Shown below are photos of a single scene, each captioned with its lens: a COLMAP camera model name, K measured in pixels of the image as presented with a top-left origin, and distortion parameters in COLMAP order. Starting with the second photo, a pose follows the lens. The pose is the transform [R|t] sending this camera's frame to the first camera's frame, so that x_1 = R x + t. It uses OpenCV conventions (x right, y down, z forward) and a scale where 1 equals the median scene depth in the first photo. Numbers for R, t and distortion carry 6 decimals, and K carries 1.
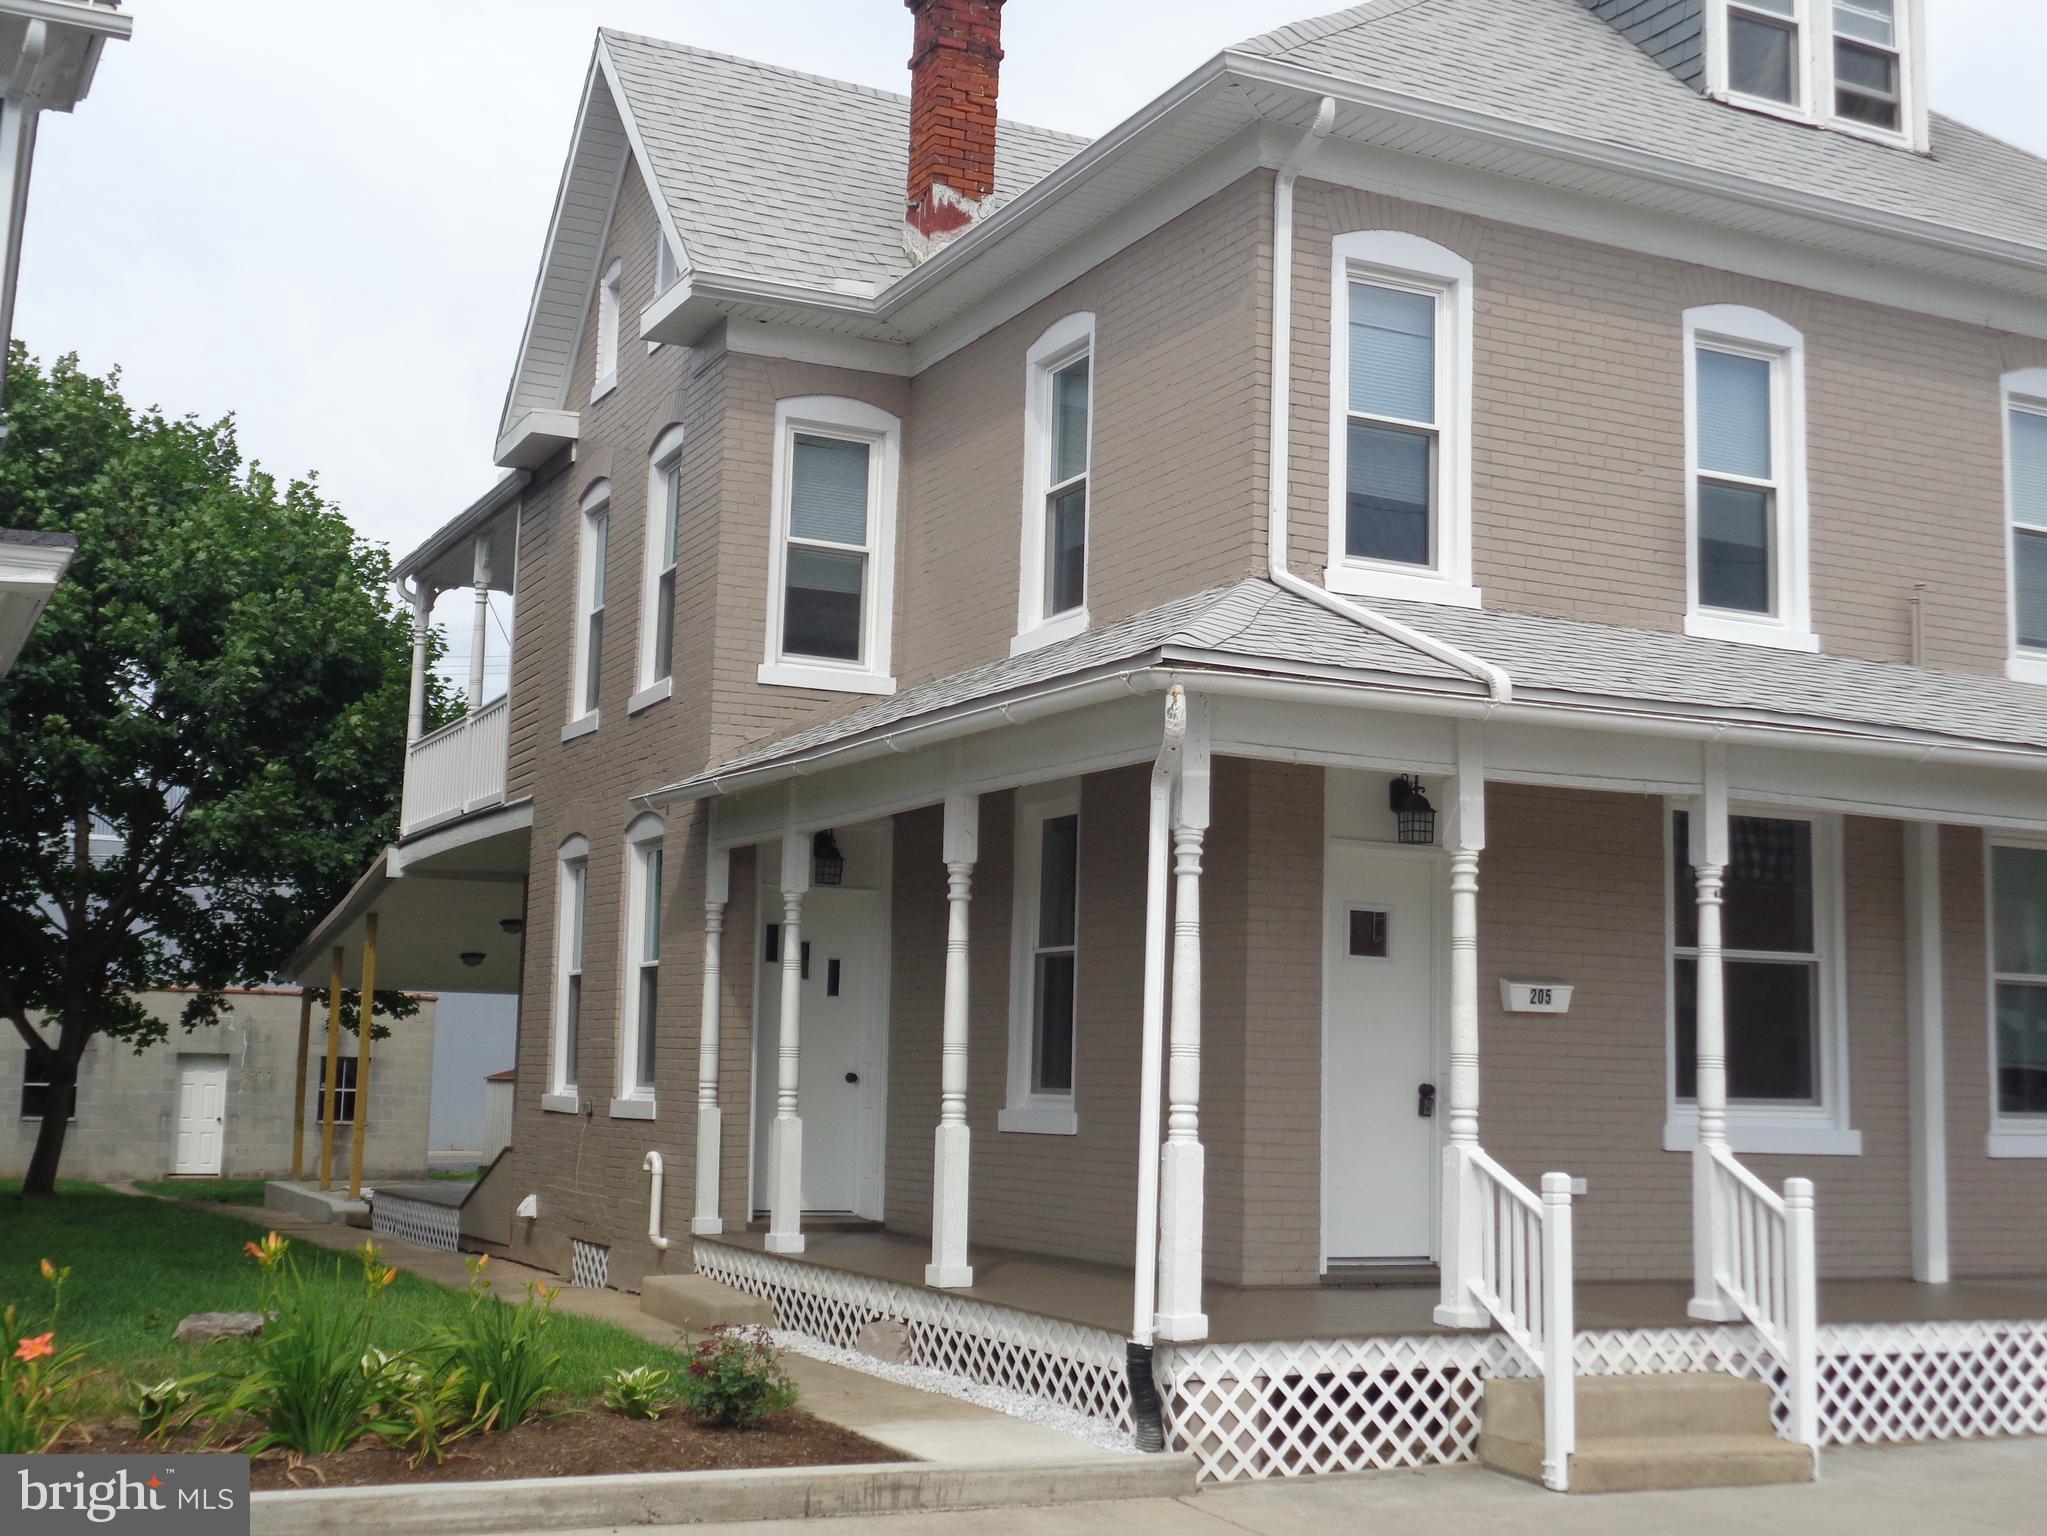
lens RADIAL K [[2463.7, 0, 1023.5], [0, 2463.7, 768.0], [0, 0, 1]] dist [0.001319, 0.000432]
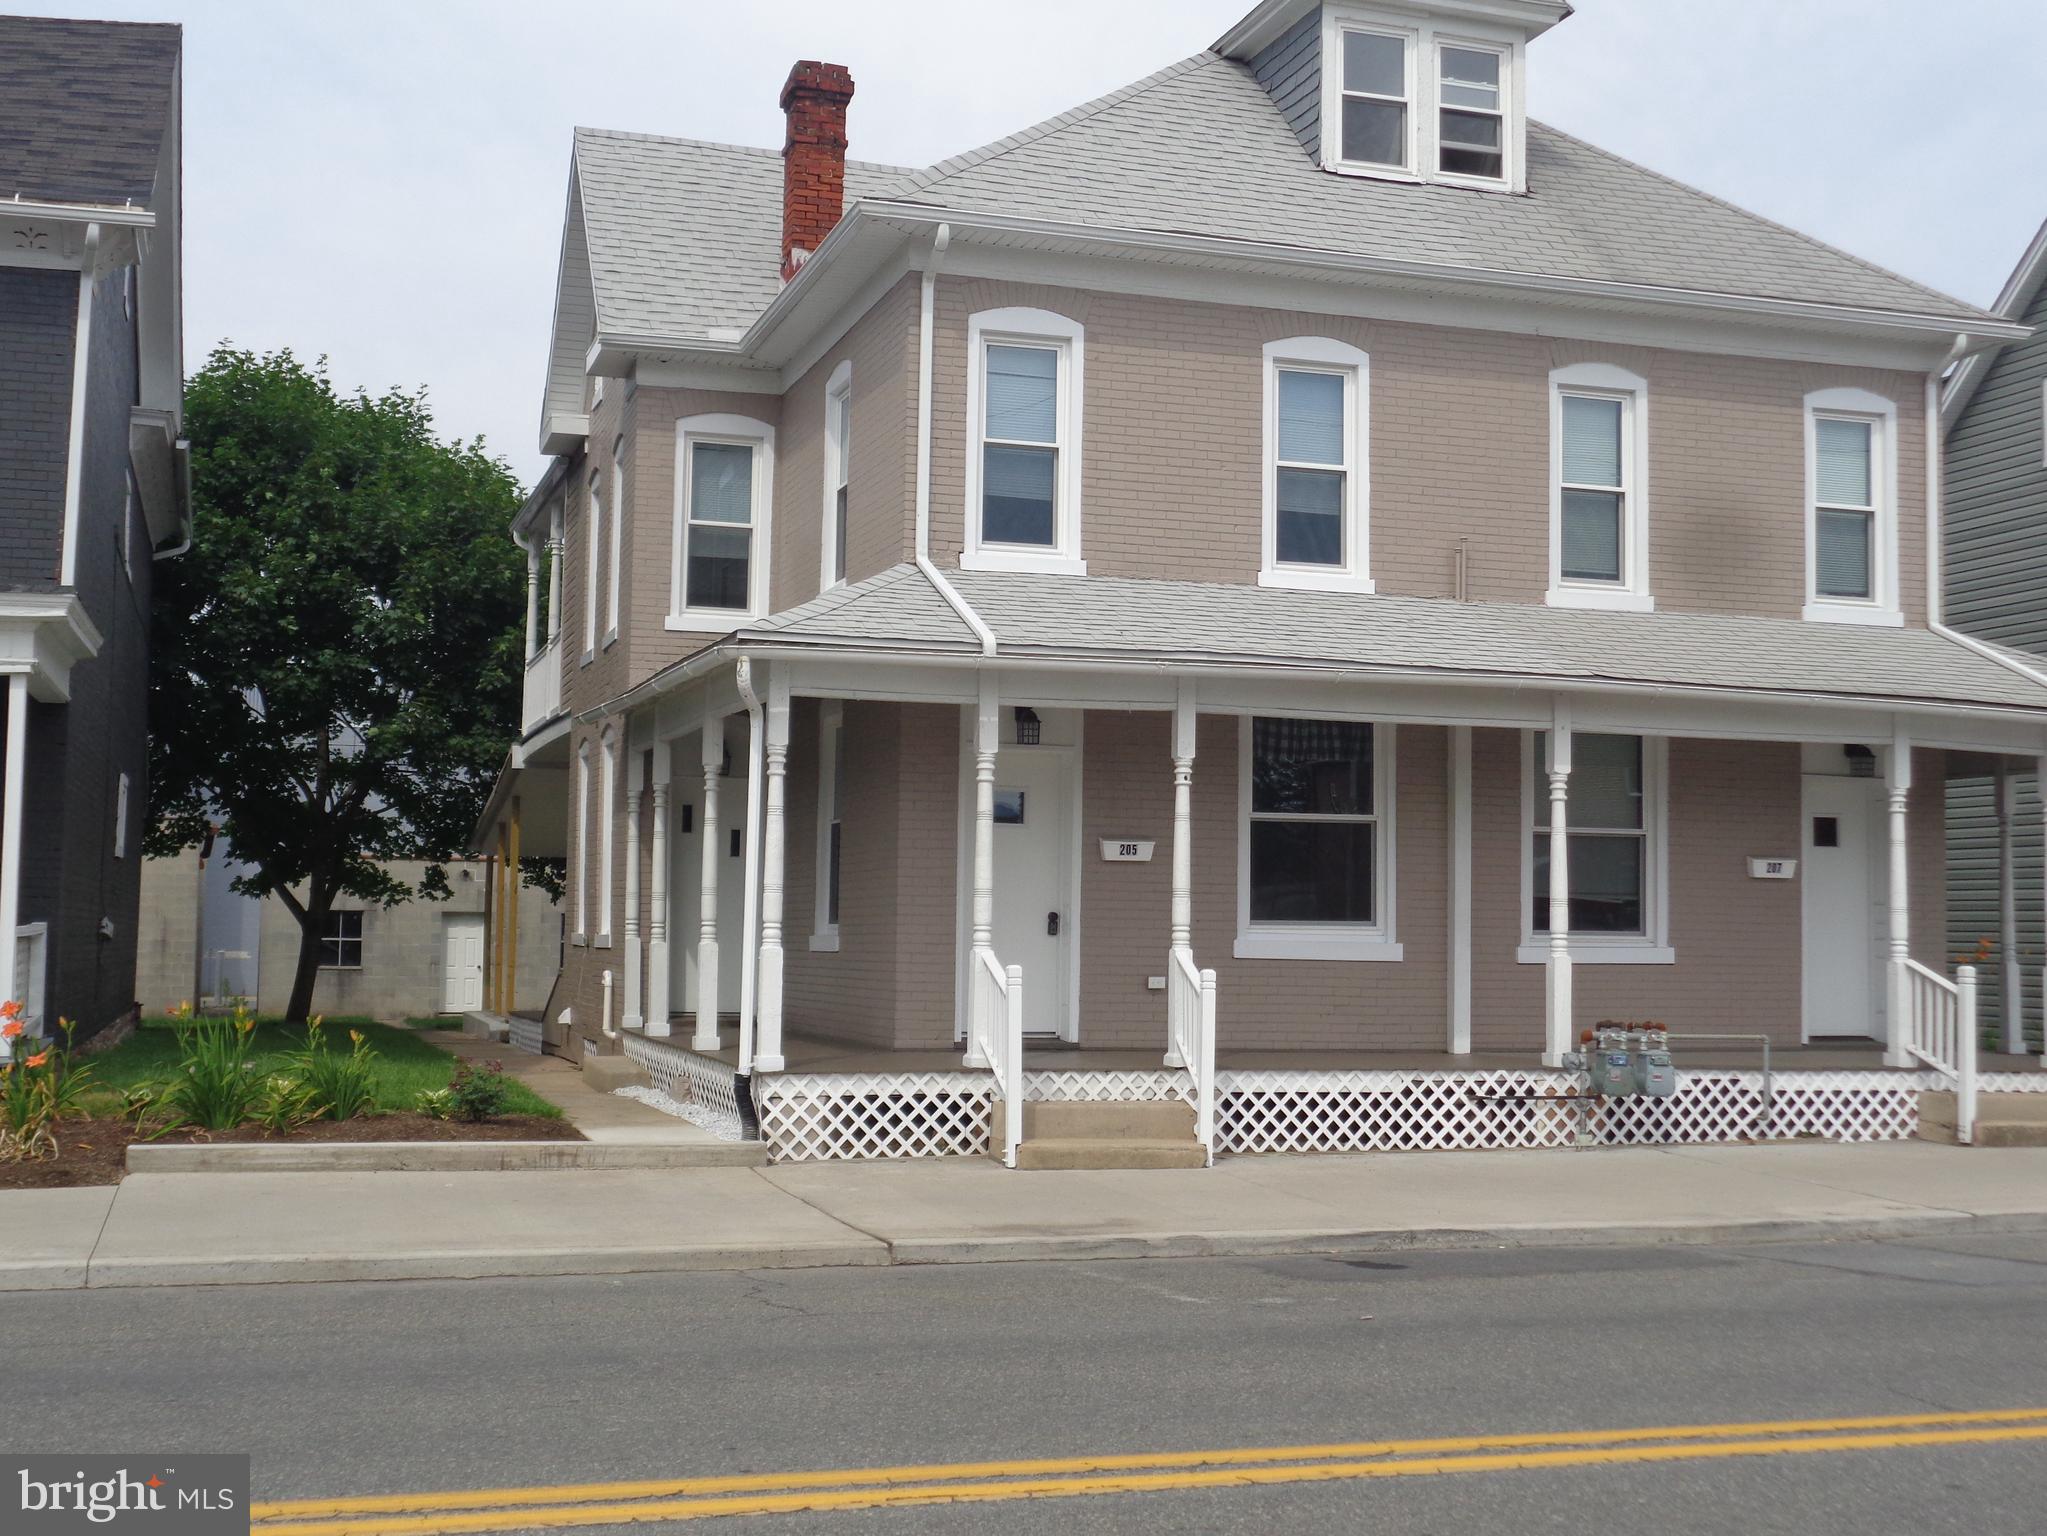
lens RADIAL K [[2458.0, 0, 1023.5], [0, 2458.0, 768.0], [0, 0, 1]] dist [-0.003596, -0.016436]
pose [[0.988465, -0.020186, -0.150098, 0.341610], [0.028647, 0.998107, 0.054421, -0.030760], [0.148715, -0.058093, 0.987172, -0.376804]]
